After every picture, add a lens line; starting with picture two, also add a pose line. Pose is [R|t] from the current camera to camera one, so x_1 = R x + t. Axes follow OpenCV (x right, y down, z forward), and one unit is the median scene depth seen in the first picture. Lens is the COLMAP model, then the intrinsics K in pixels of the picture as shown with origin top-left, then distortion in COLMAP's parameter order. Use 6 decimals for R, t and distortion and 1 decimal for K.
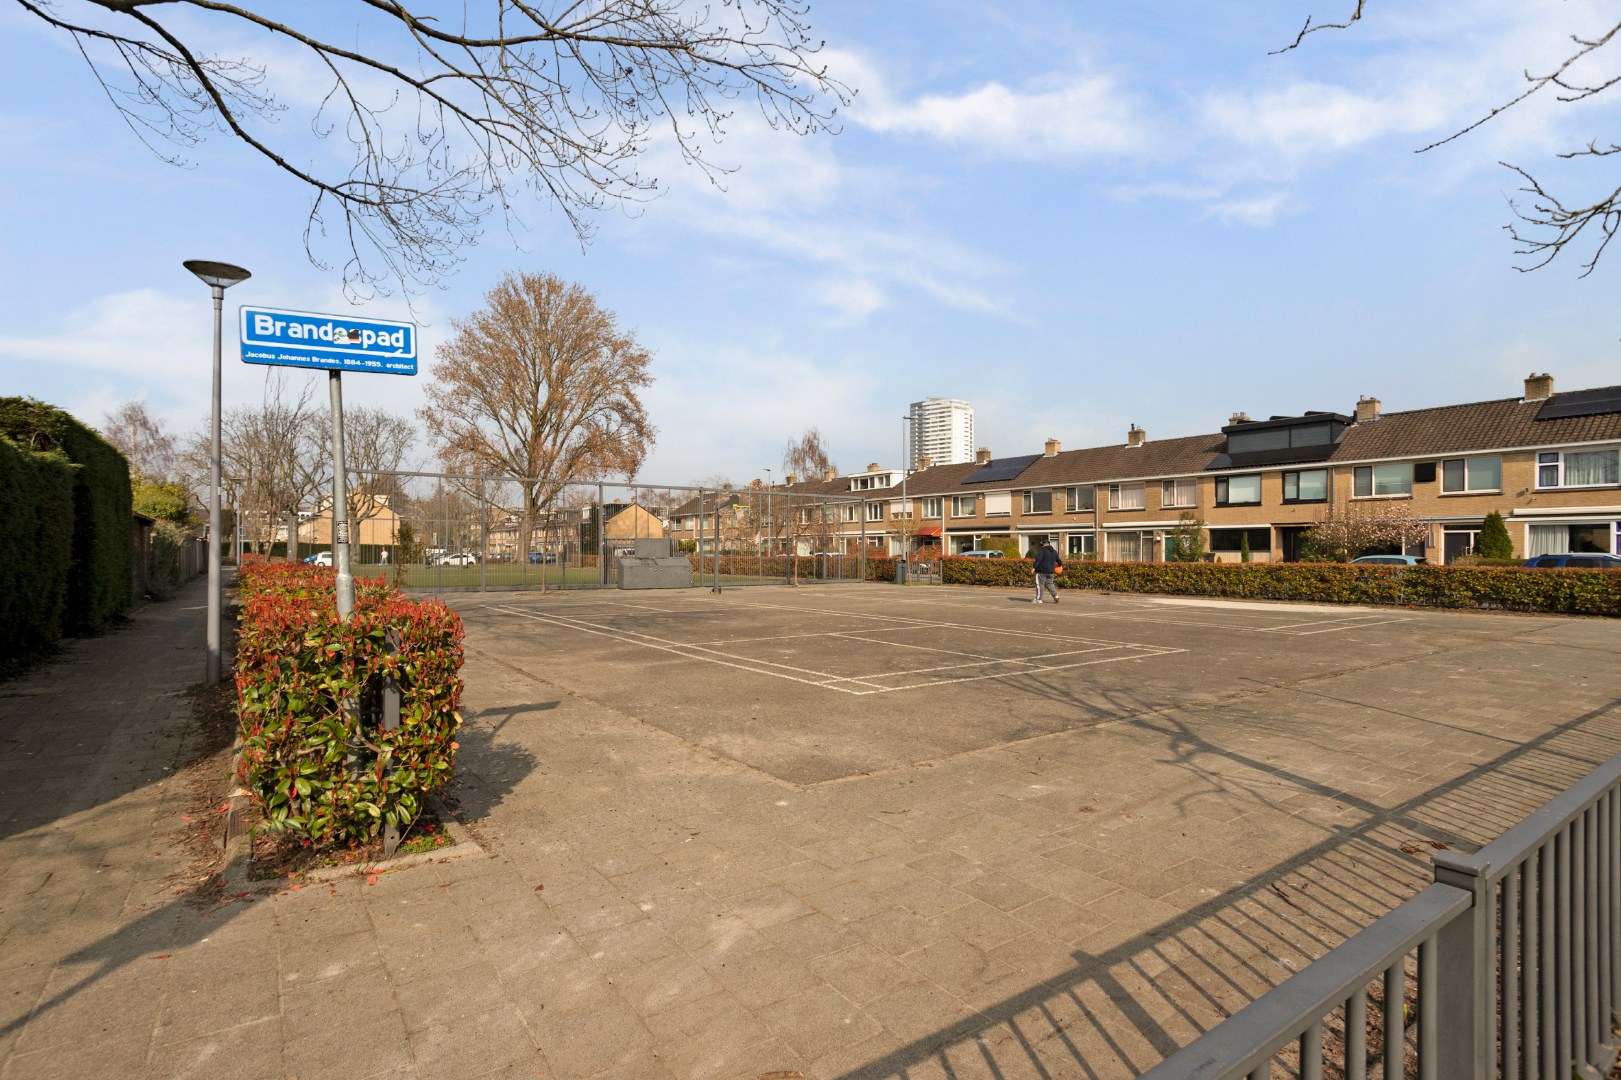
lens RADIAL K [[761.1, 0, 810.5], [0, 761.1, 540.0], [0, 0, 1]] dist [0.000134, 0.000051]
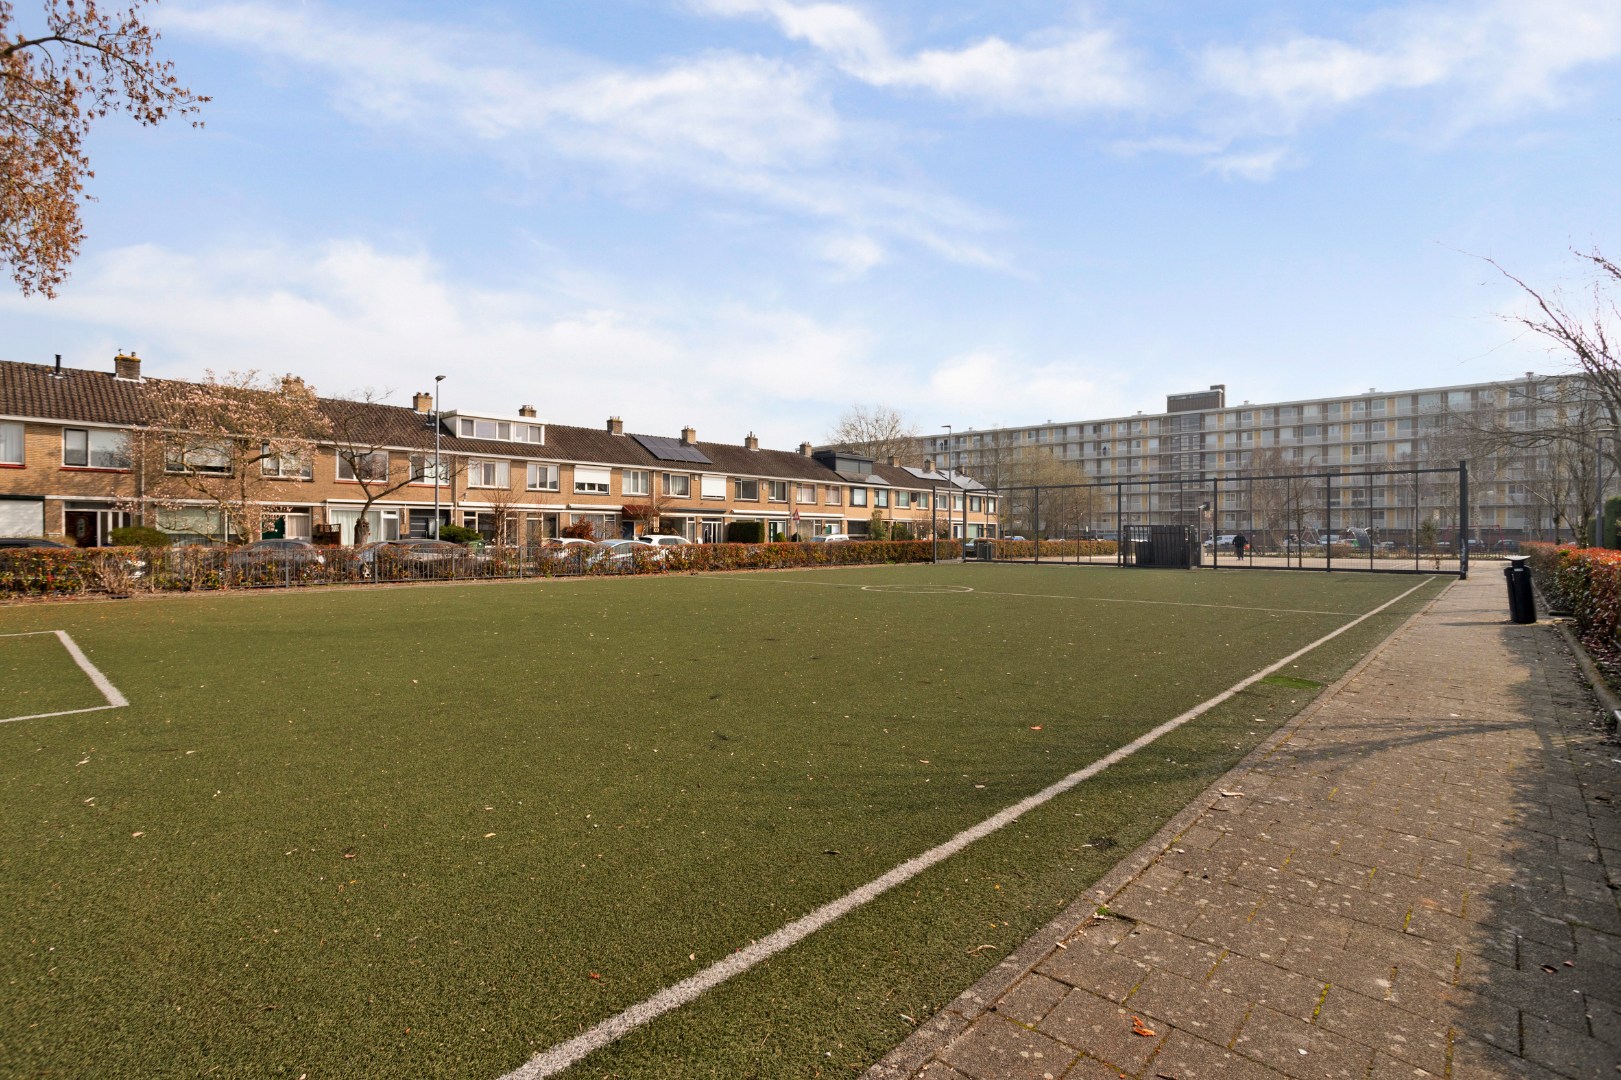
lens RADIAL K [[761.1, 0, 810.5], [0, 761.1, 540.0], [0, 0, 1]] dist [0.000134, 0.000051]
pose [[-0.193086, -0.011495, 0.981115, -0.776002], [-0.016983, 0.999821, 0.008372, 0.011851], [-0.981035, -0.015046, -0.193246, 1.079975]]
